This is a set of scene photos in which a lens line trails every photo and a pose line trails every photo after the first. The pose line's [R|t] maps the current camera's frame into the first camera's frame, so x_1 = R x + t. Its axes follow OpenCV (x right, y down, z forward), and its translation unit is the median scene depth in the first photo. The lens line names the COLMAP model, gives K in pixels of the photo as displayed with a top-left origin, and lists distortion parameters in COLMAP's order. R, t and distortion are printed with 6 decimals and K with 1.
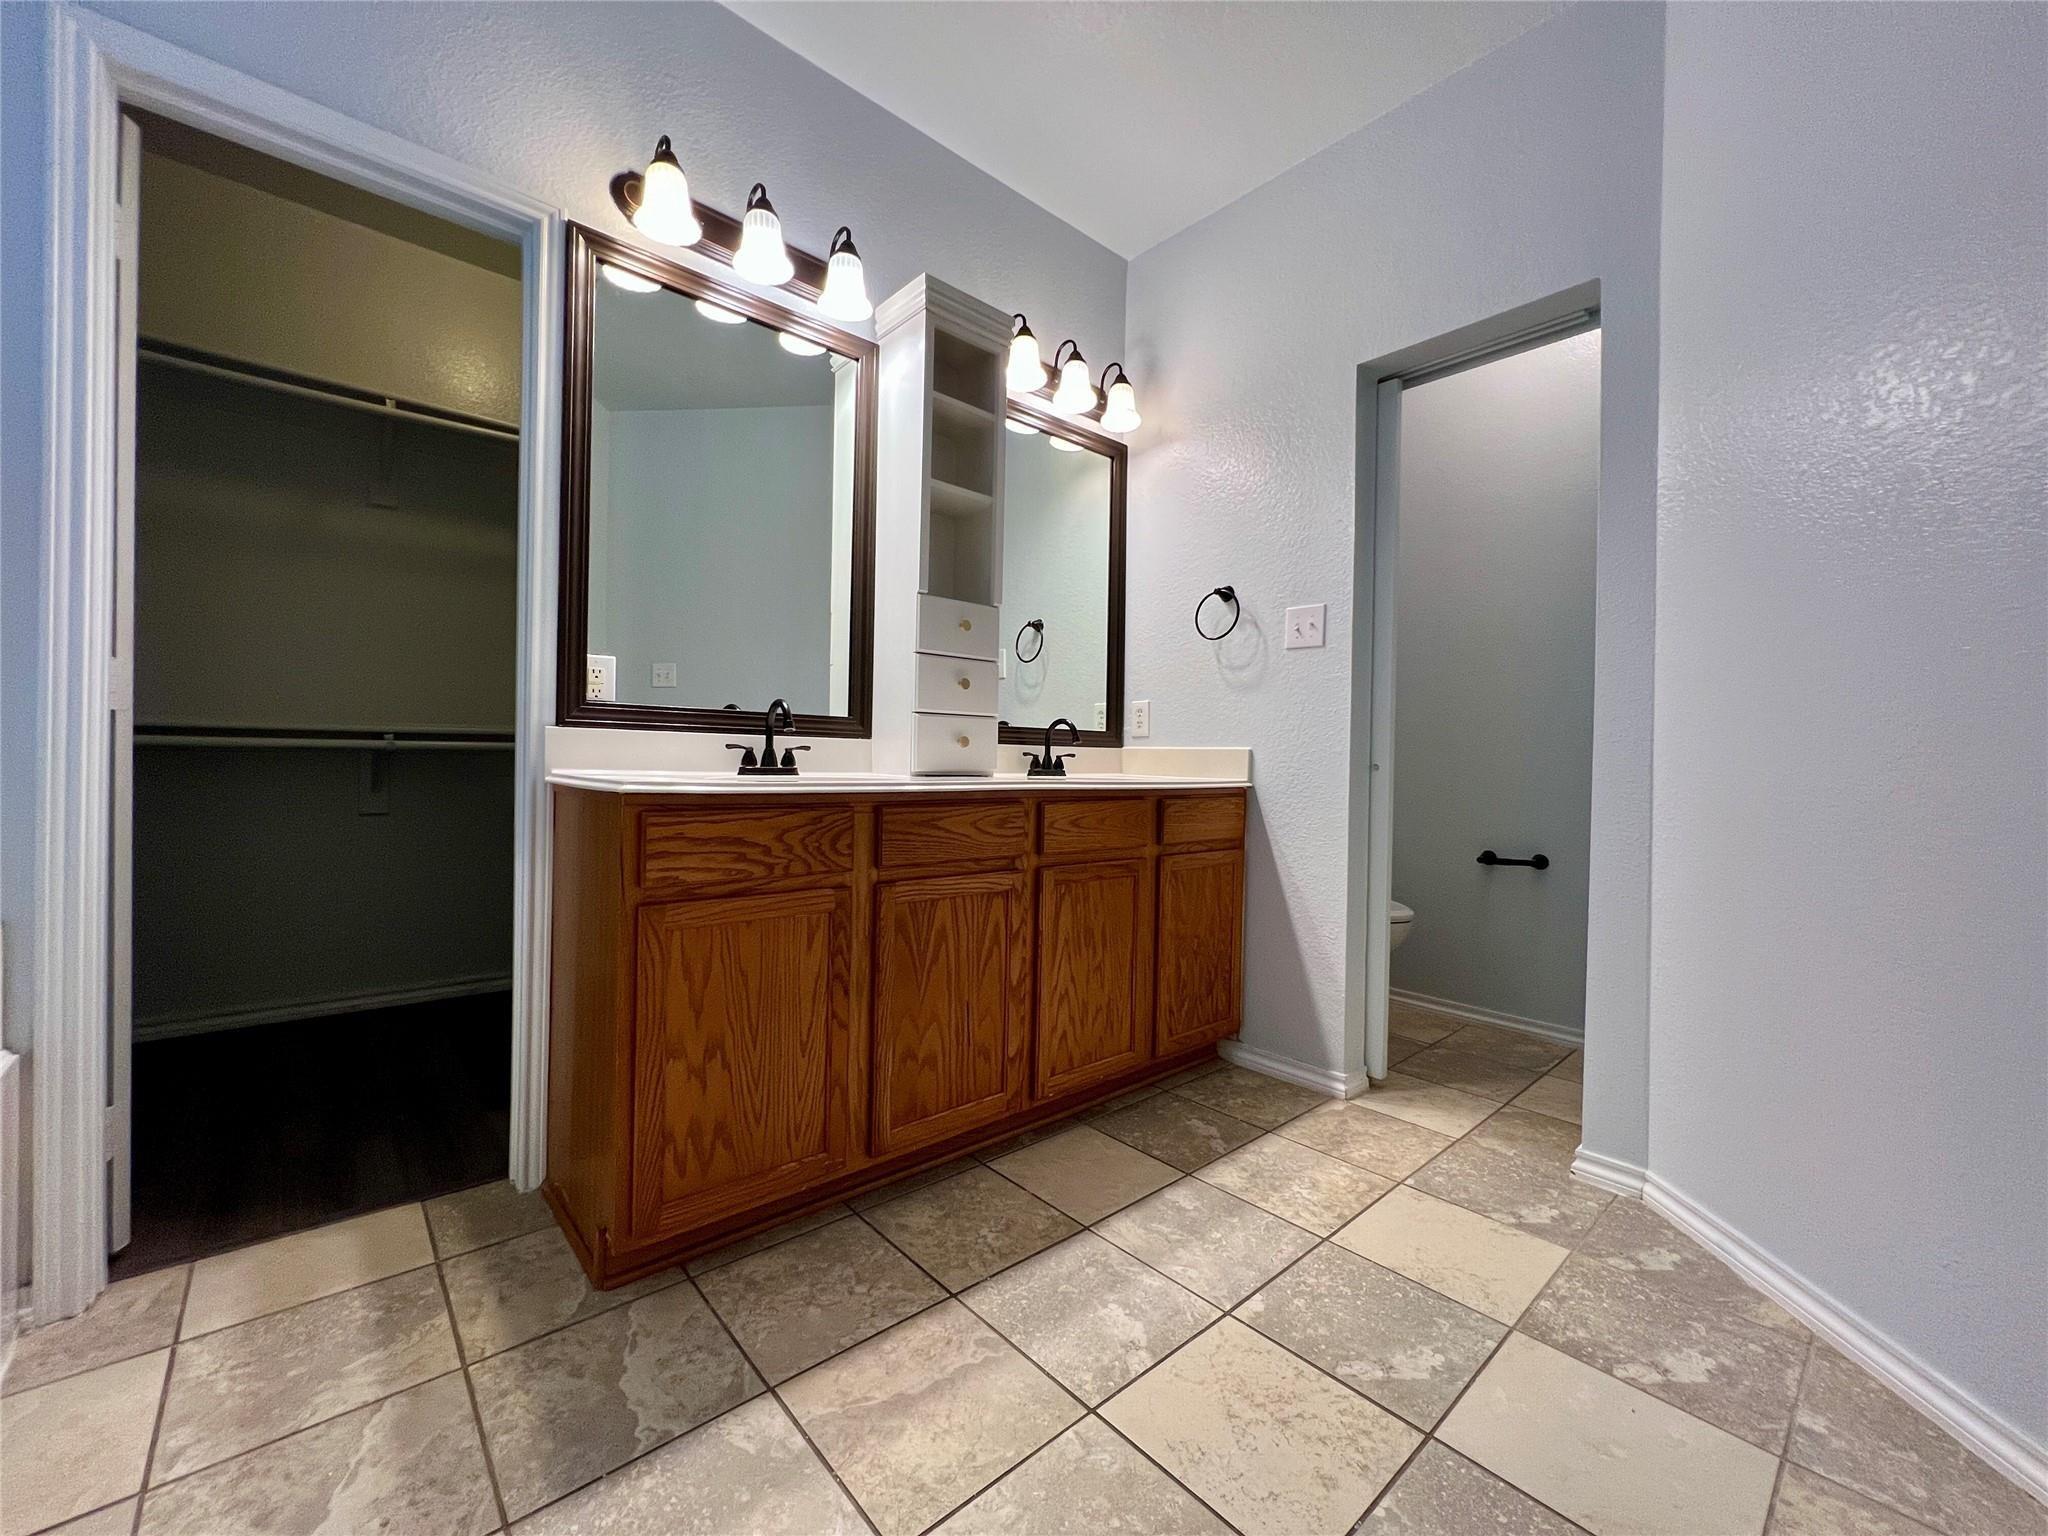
lens RADIAL K [[816.8, 0, 1023.4], [0, 816.8, 766.7], [0, 0, 1]] dist [-0.007435, 0.000543]
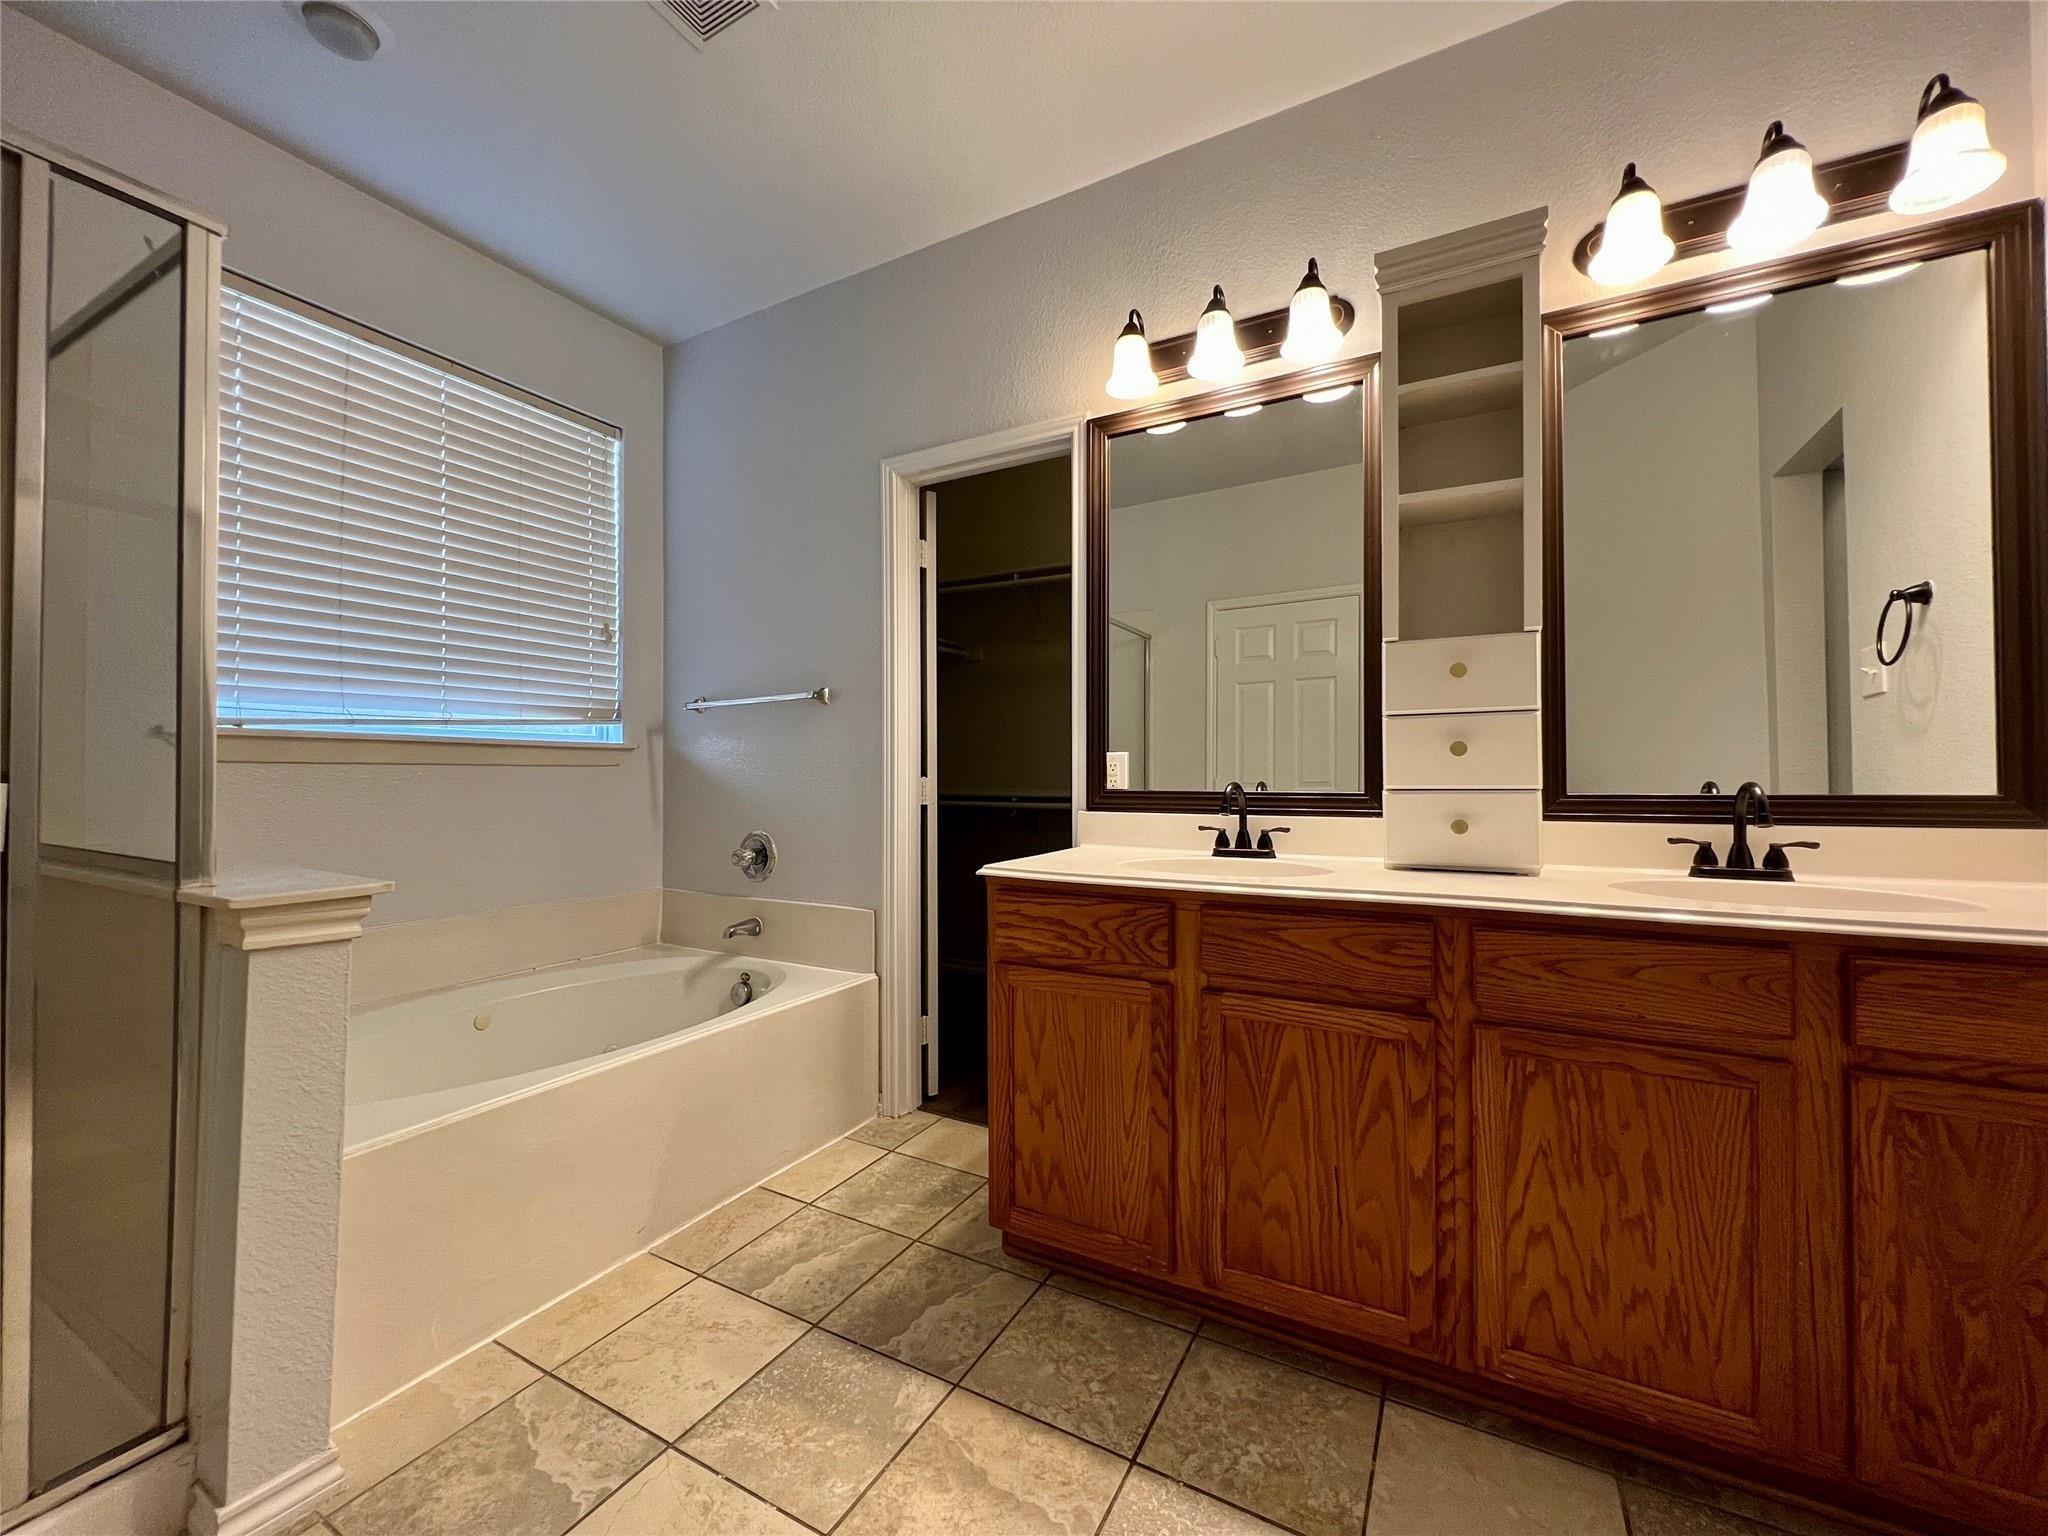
lens RADIAL K [[816.8, 0, 1022.6], [0, 816.8, 765.9], [0, 0, 1]] dist [-0.007435, 0.000543]
pose [[0.333906, -0.032750, -0.942037, 0.646212], [0.003681, 0.999434, -0.033441, -0.082090], [0.942599, 0.007699, 0.333838, 0.495629]]
